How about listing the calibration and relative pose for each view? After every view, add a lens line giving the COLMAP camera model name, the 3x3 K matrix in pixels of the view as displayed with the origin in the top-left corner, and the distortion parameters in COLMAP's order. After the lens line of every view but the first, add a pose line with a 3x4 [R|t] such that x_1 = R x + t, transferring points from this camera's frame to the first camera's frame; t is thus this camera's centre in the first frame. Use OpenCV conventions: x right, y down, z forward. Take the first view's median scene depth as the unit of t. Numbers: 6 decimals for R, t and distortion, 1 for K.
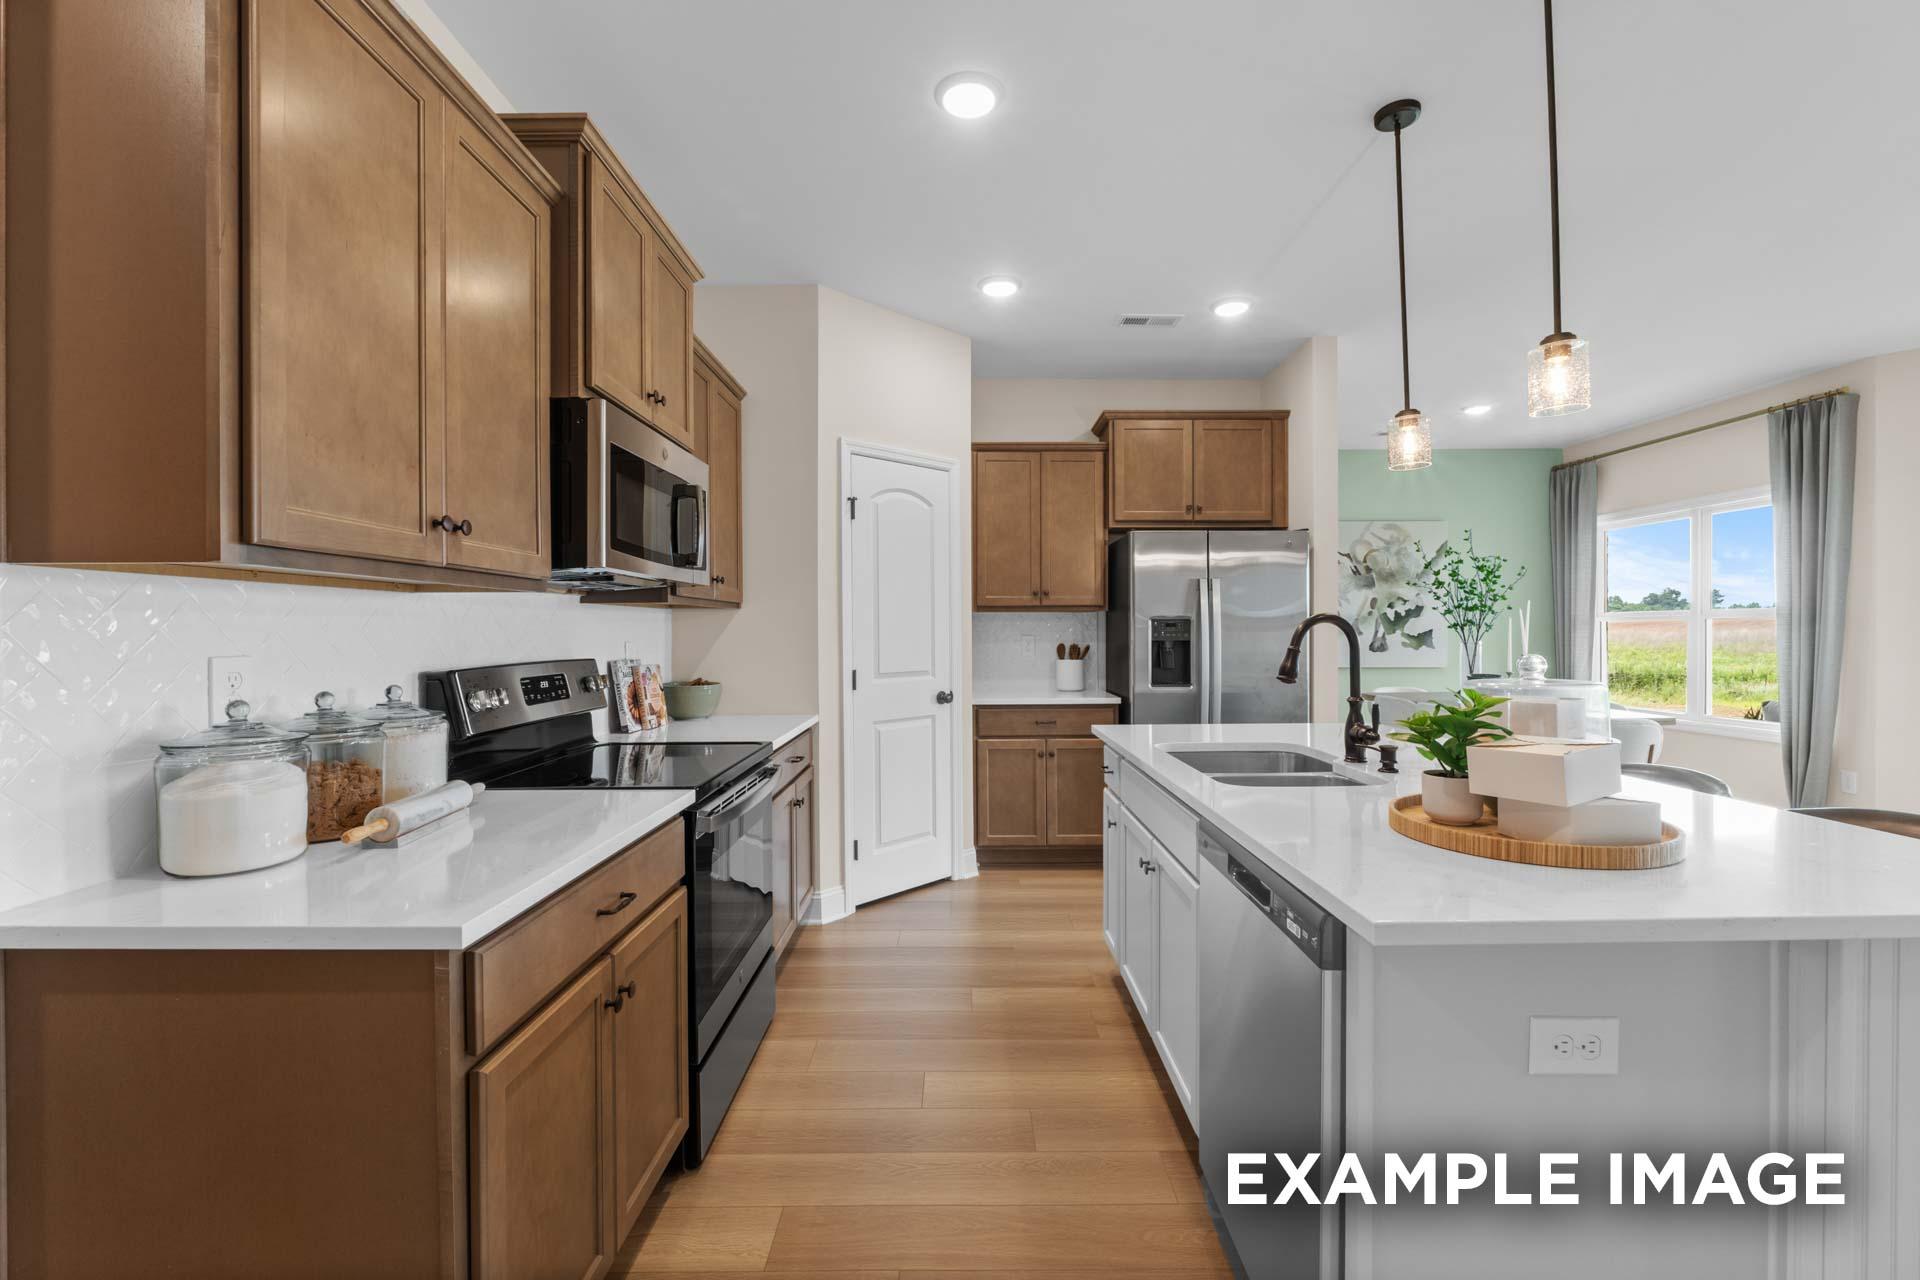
lens RADIAL K [[806.0, 0, 960.0], [0, 806.0, 640.0], [0, 0, 1]] dist [-0.009011, -0.000020]
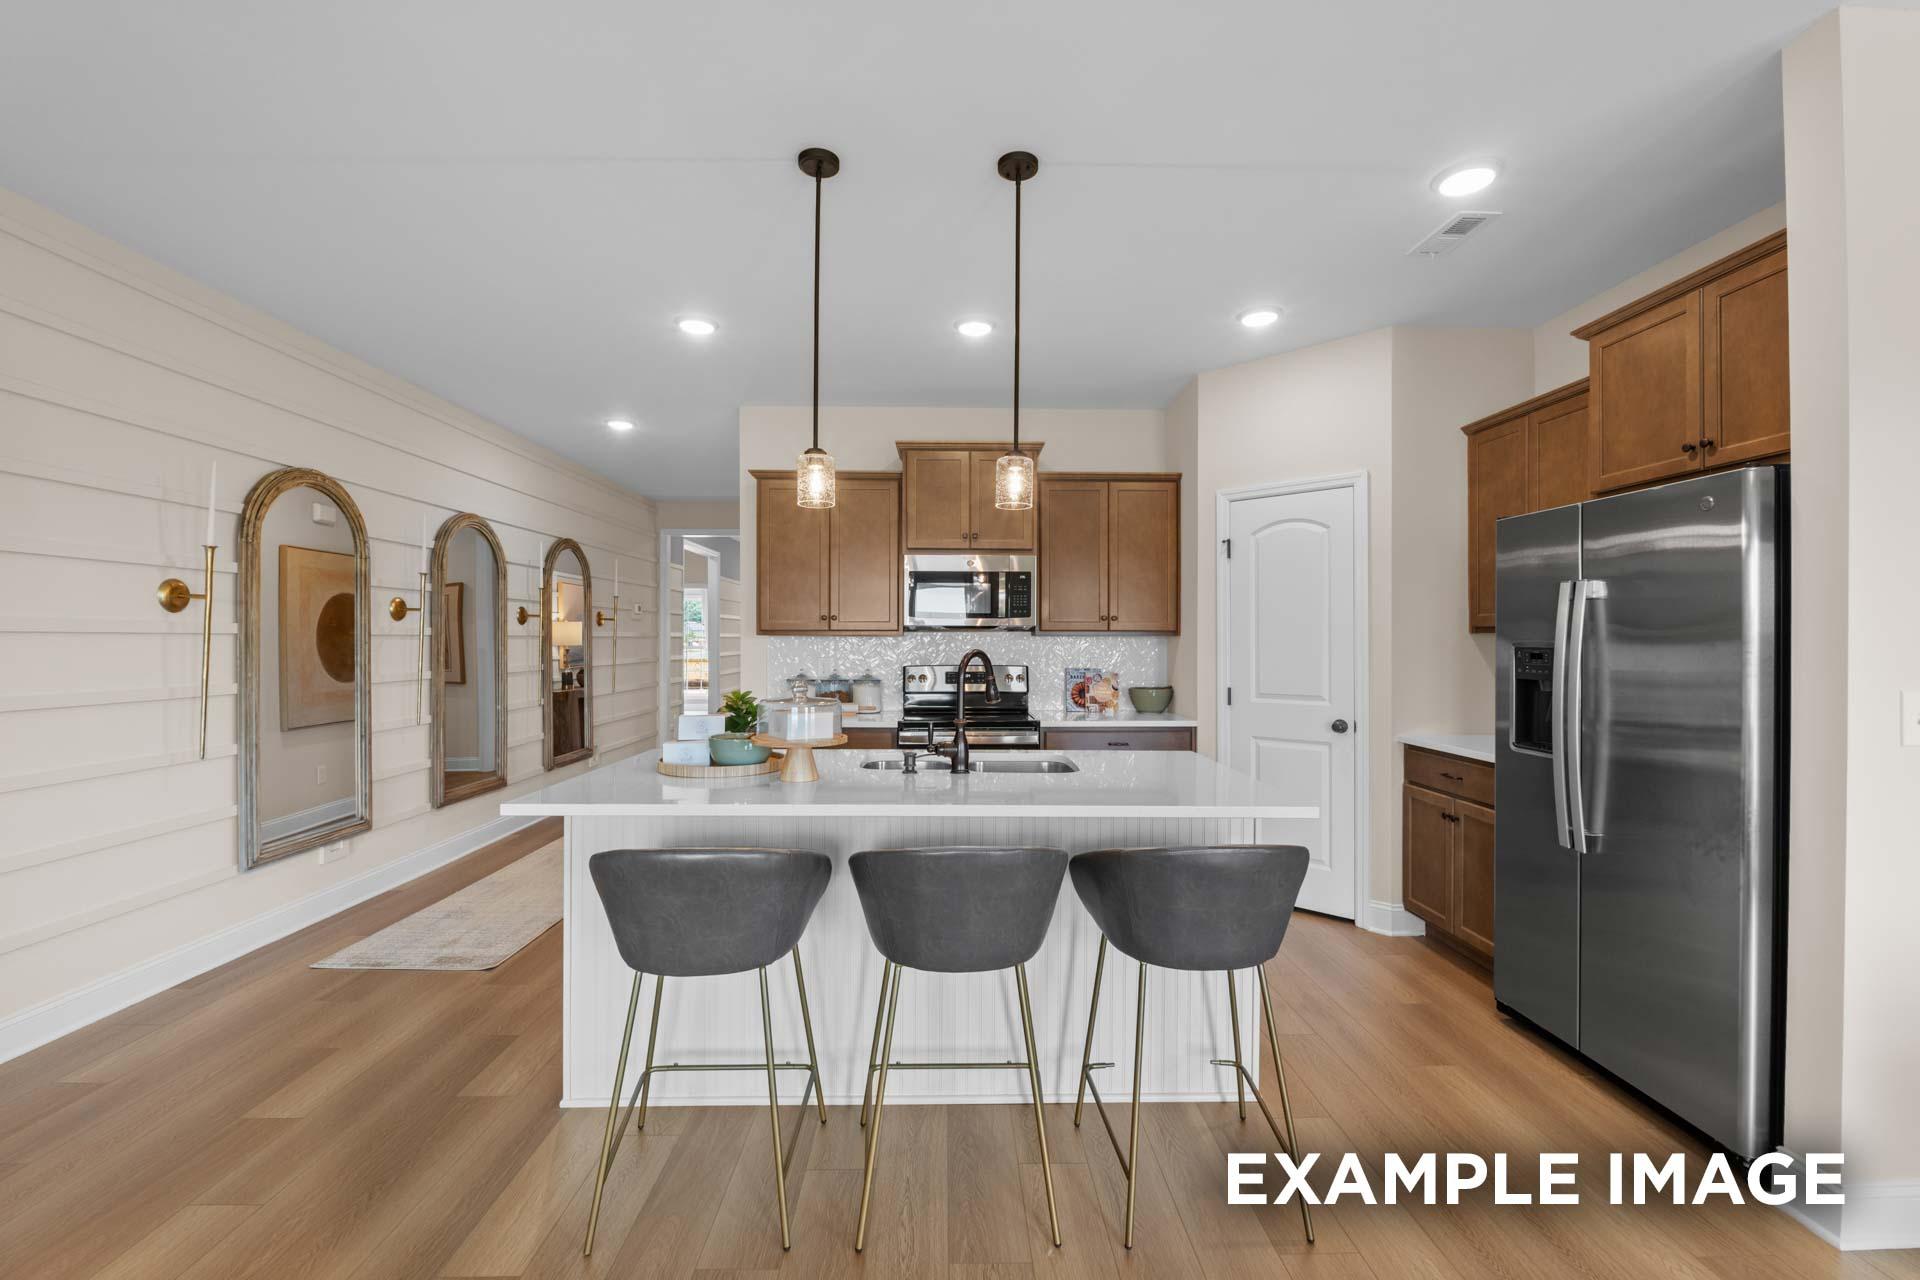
lens RADIAL K [[806.0, 0, 960.0], [0, 806.0, 640.0], [0, 0, 1]] dist [-0.009011, -0.000020]
pose [[0.018671, 0.006525, -0.999804, 1.224459], [-0.013261, 0.999892, 0.006278, -0.040139], [0.999738, 0.013141, 0.018756, 0.707995]]
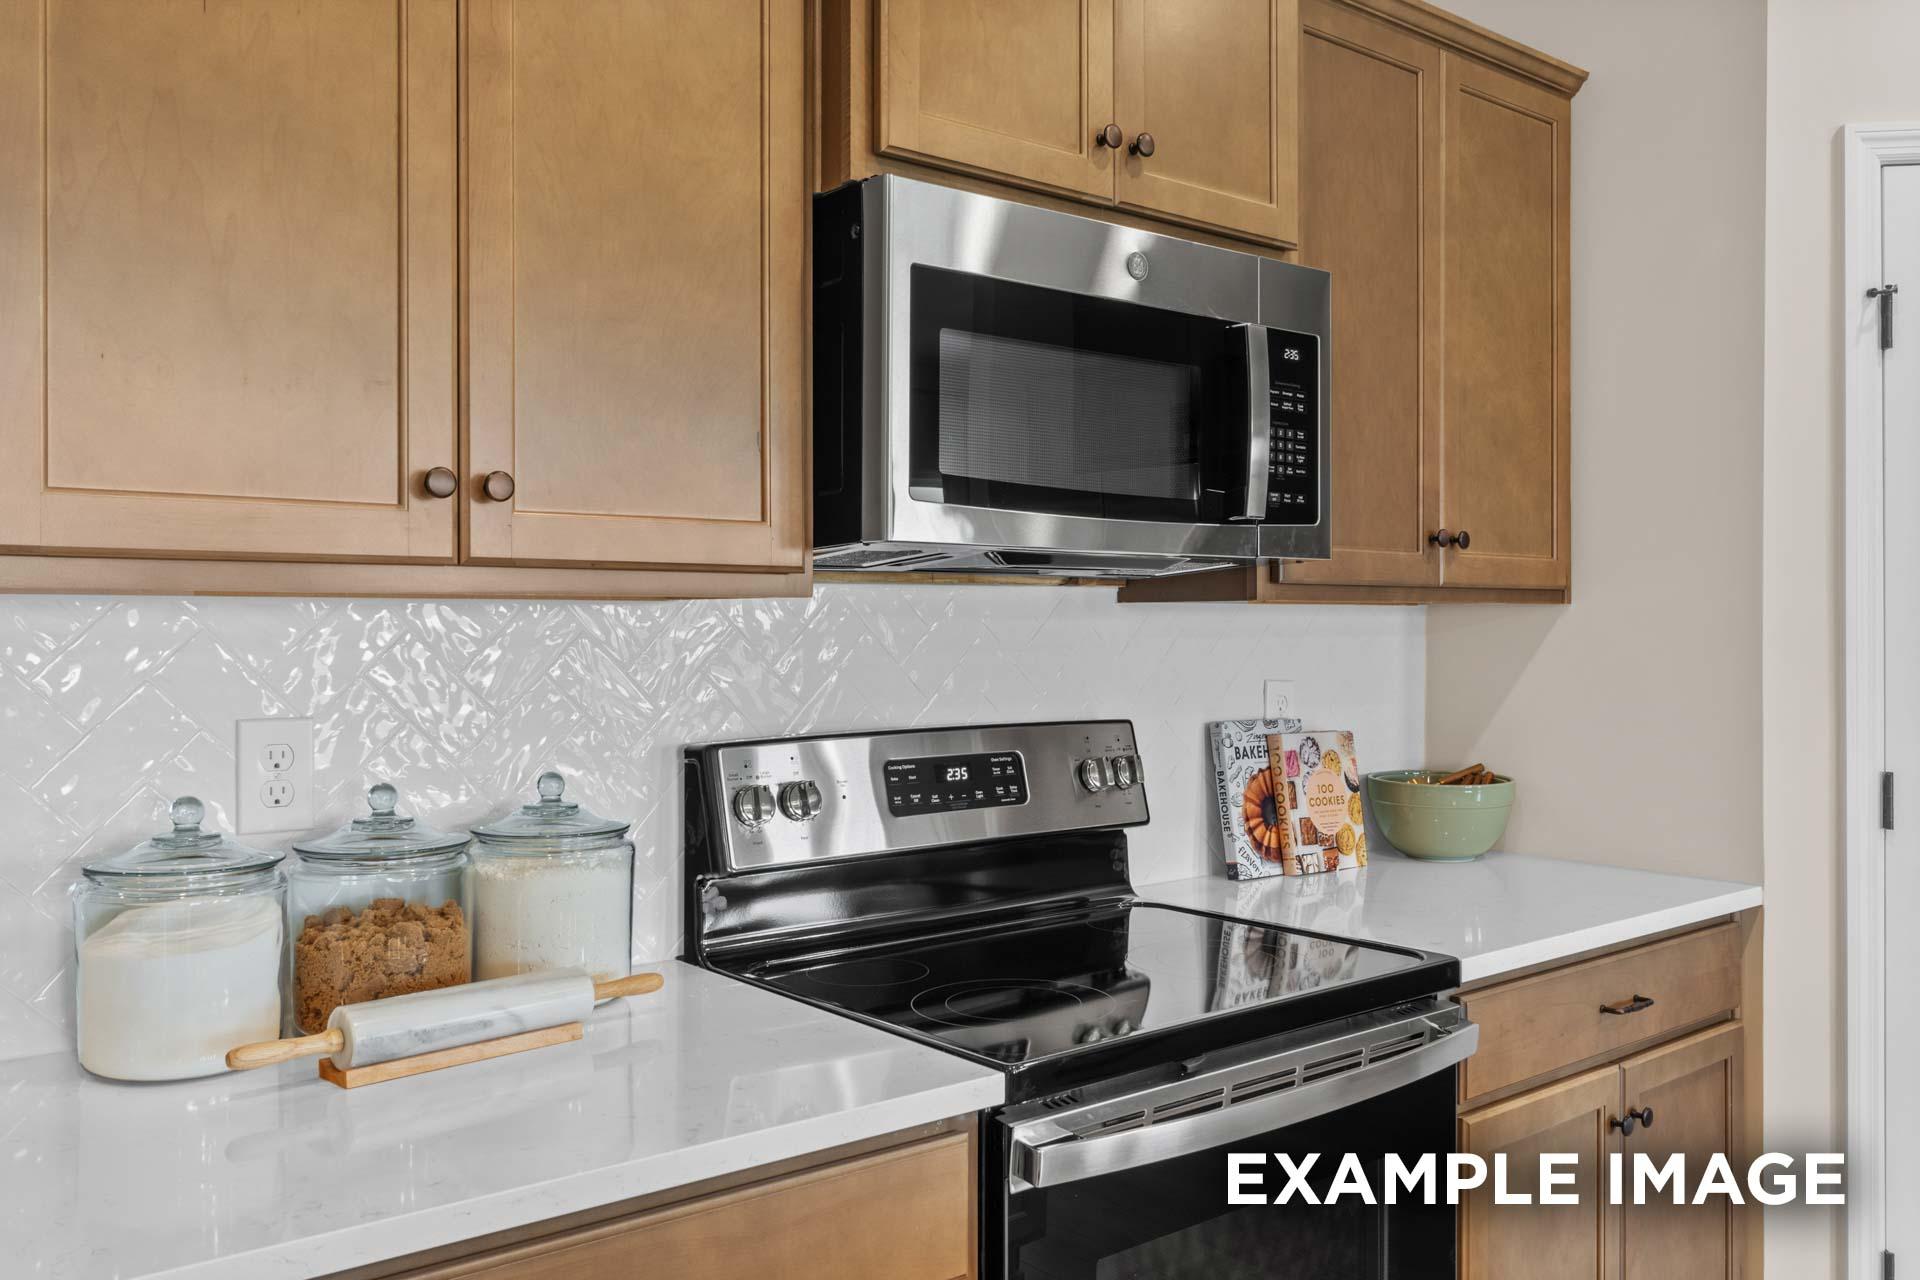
lens RADIAL K [[1541.7, 0, 955.3], [0, 1541.7, 626.6], [0, 0, 1]] dist [-0.005829, -0.003203]
pose [[0.627001, 0.005407, -0.779000, 0.166657], [-0.010906, 0.999939, -0.001837, -0.025322], [0.778942, 0.009647, 0.627021, 0.303675]]
